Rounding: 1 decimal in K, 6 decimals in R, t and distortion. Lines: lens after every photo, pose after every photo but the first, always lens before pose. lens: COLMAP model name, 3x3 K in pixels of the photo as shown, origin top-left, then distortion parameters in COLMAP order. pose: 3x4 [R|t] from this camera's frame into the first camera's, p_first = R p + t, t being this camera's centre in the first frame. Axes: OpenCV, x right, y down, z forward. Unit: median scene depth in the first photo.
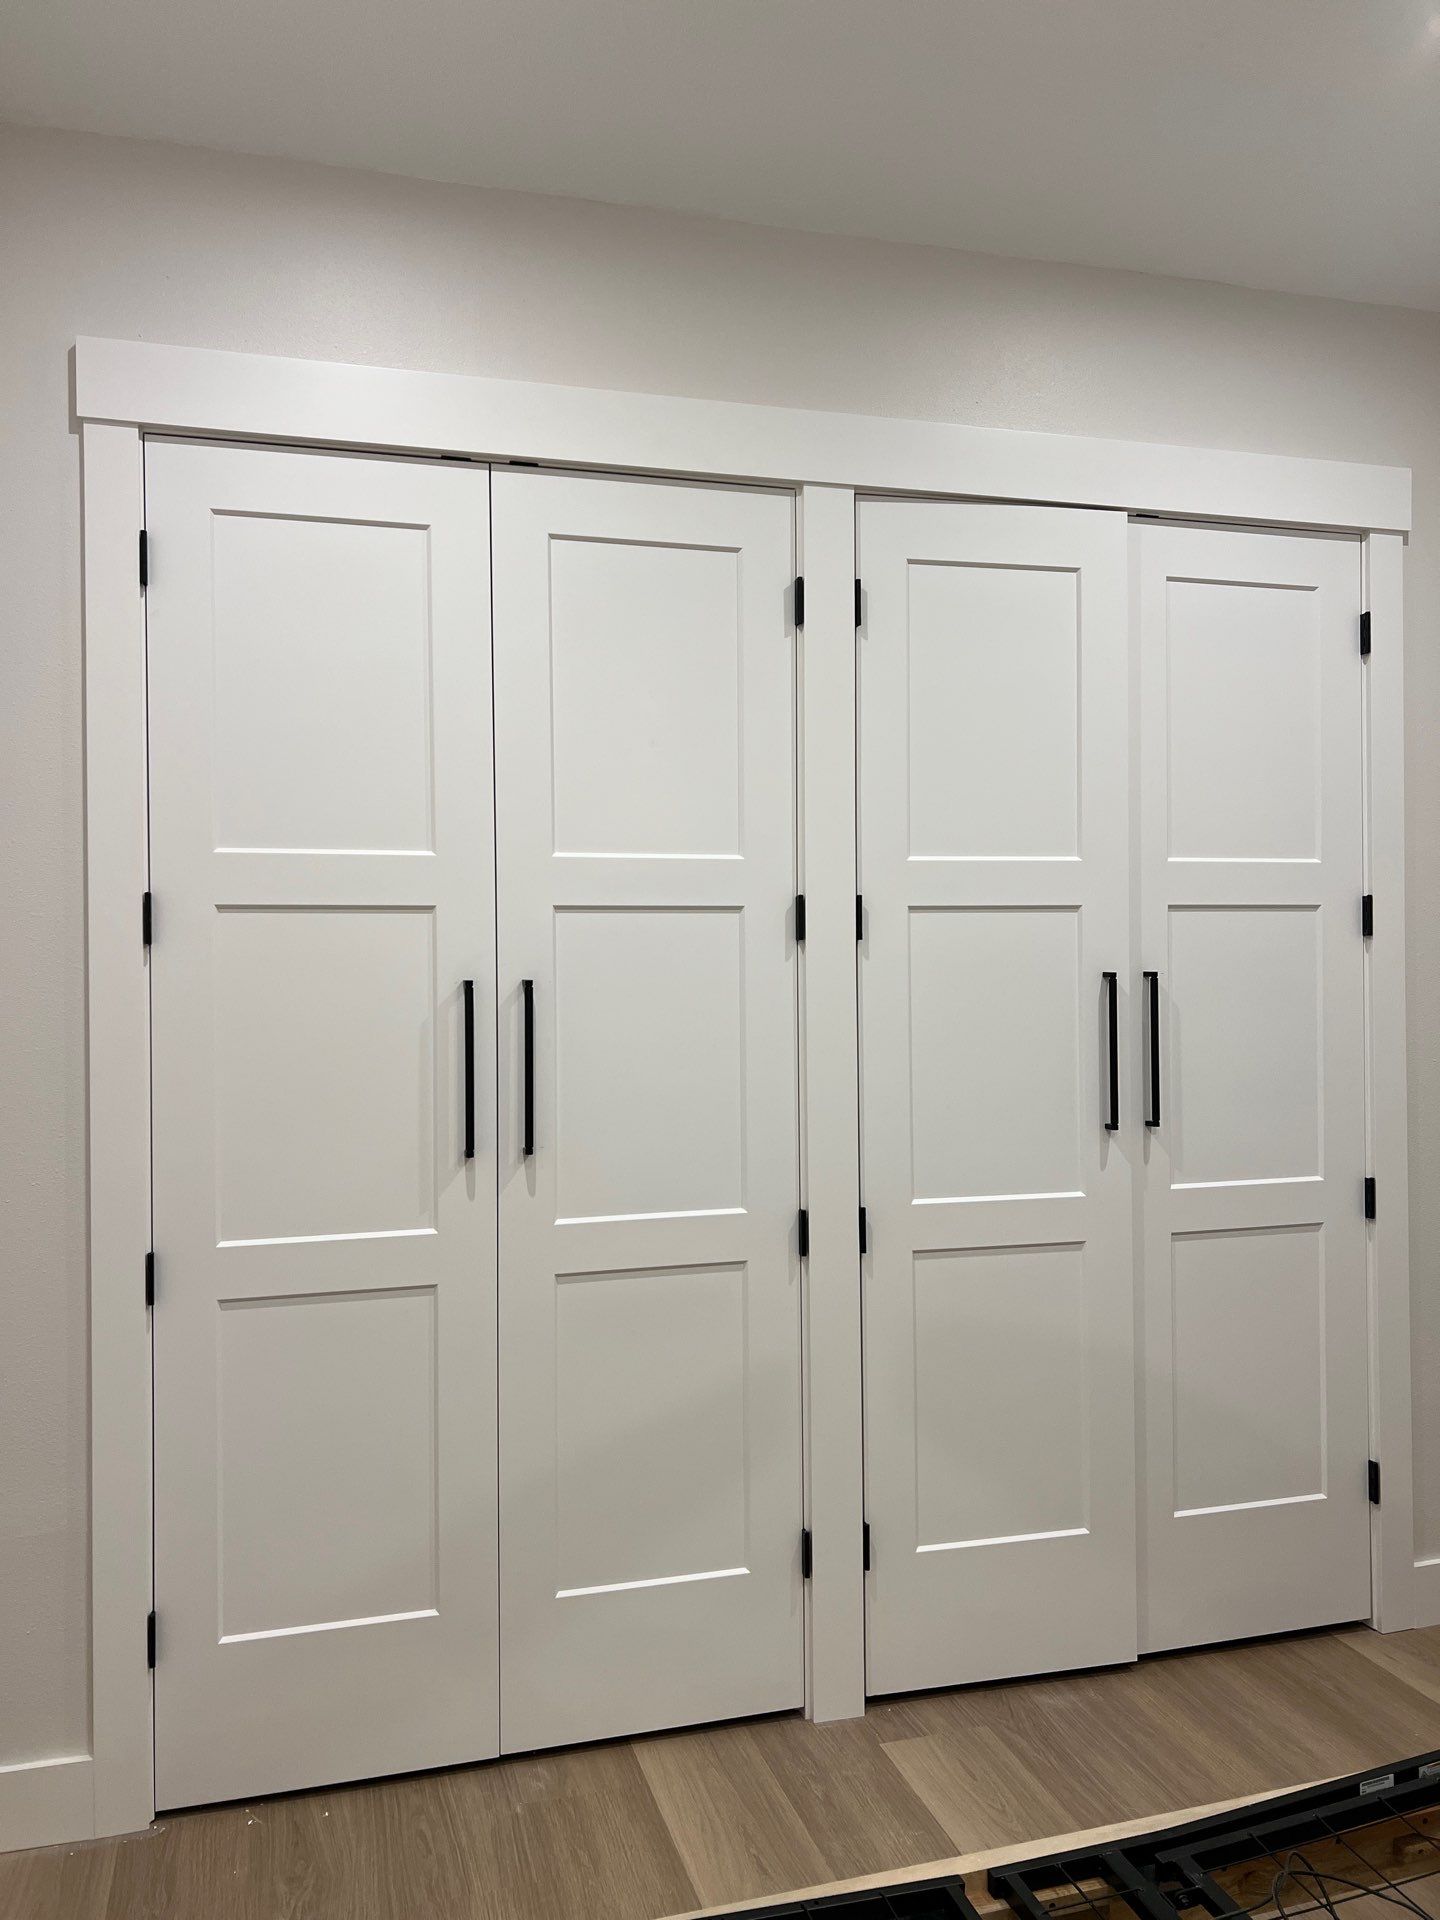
lens RADIAL K [[1645.9, 0, 834.8], [0, 1645.9, 929.1], [0, 0, 1]] dist [0.031387, -0.002626]
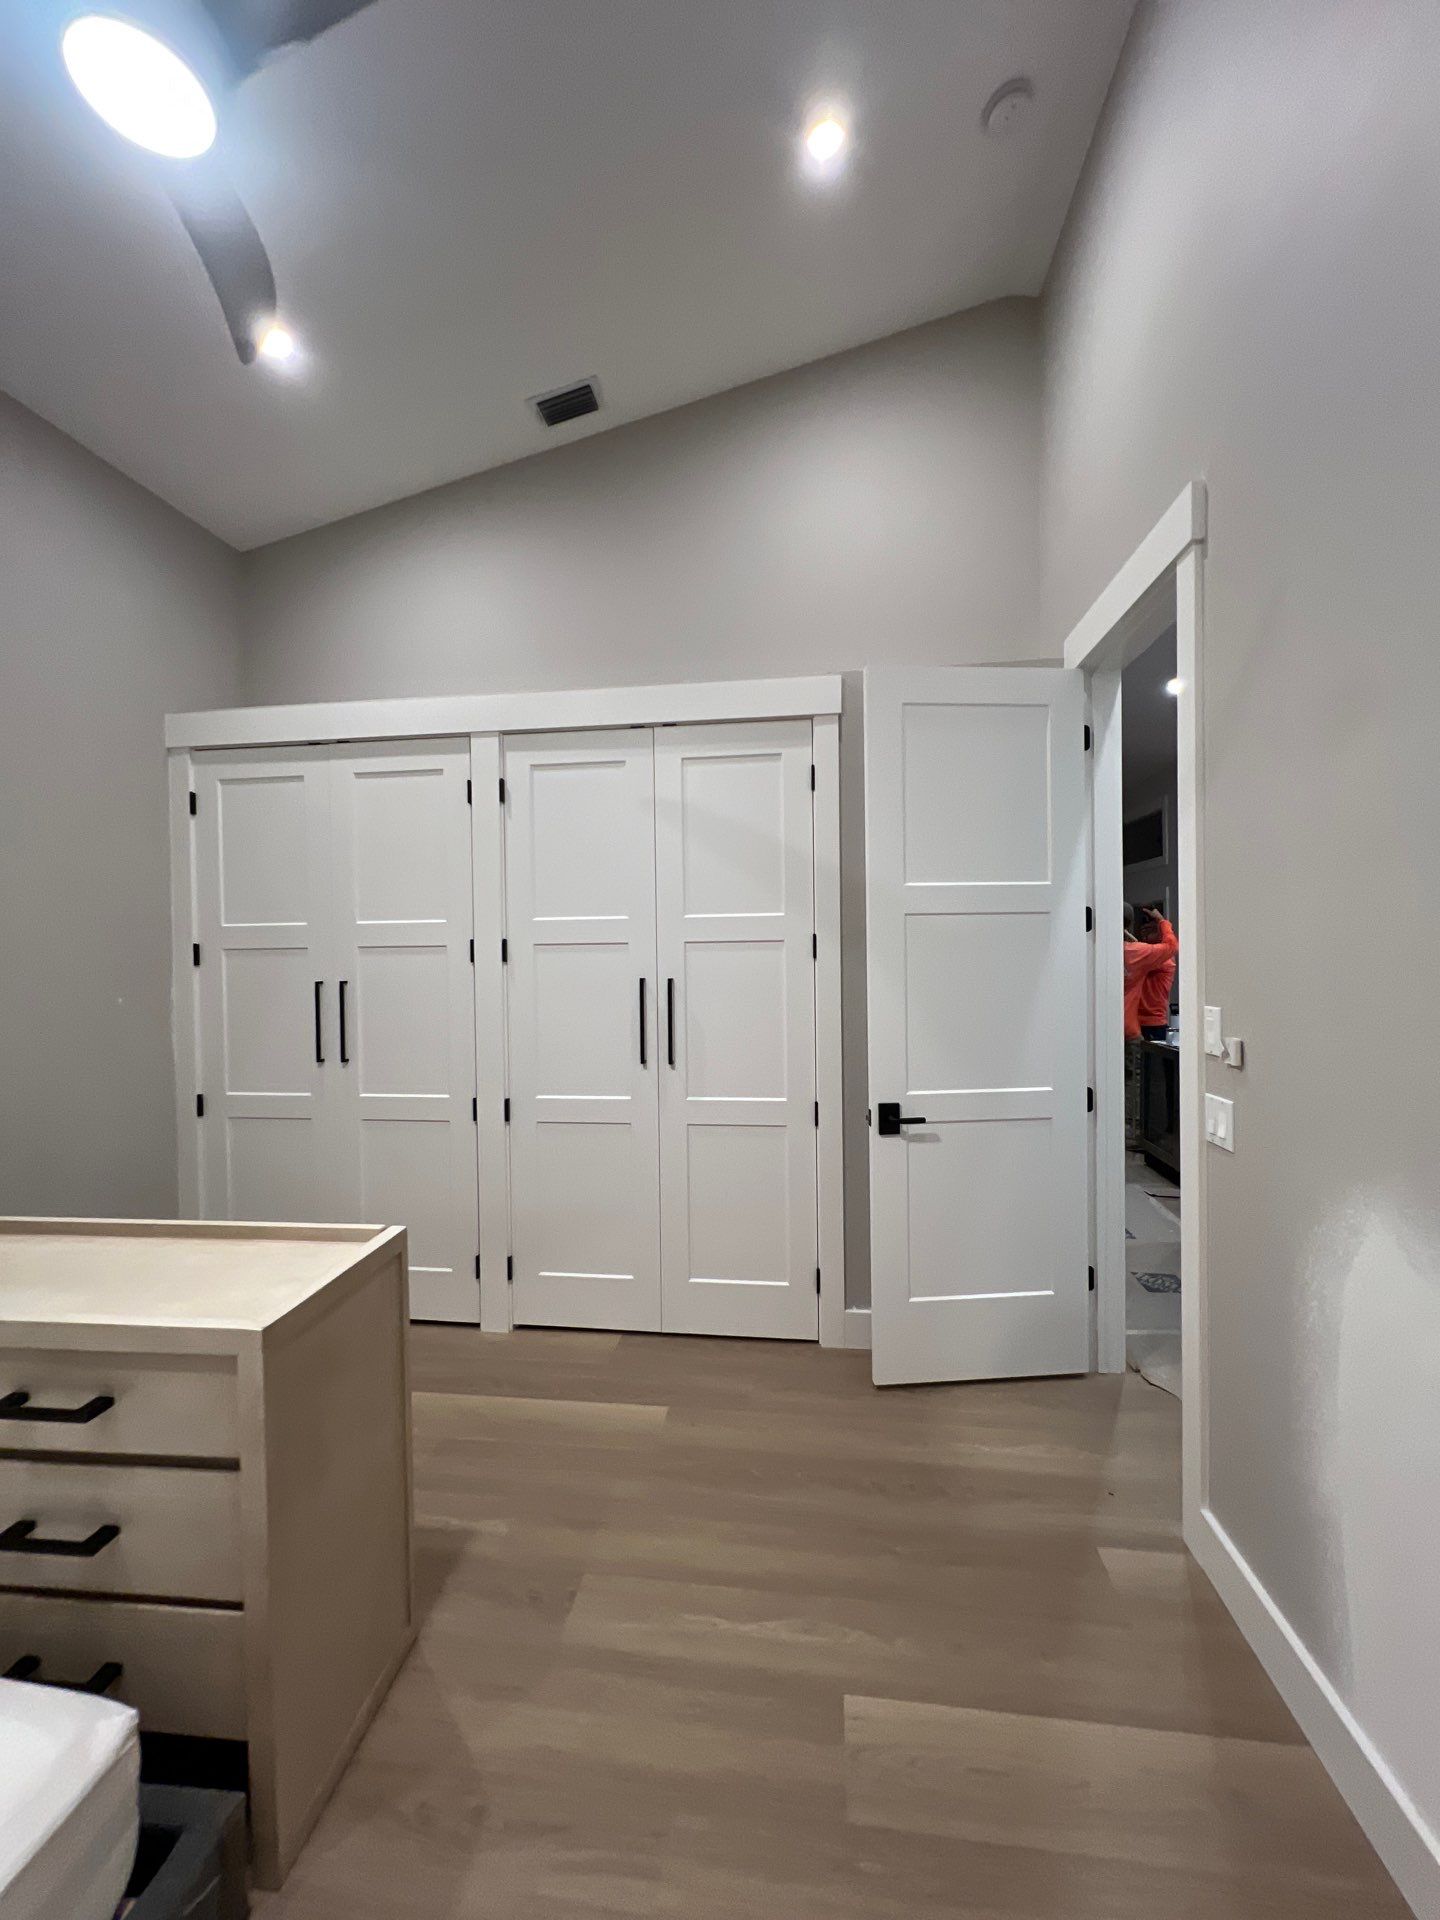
lens RADIAL K [[828.9, 0, 720.0], [0, 828.9, 960.0], [0, 0, 1]] dist [0.001102, 0.000018]
pose [[0.901139, -0.004567, -0.433506, 0.634067], [0.010144, 0.999893, 0.010555, -0.003330], [0.433412, -0.013909, 0.901089, 0.205602]]
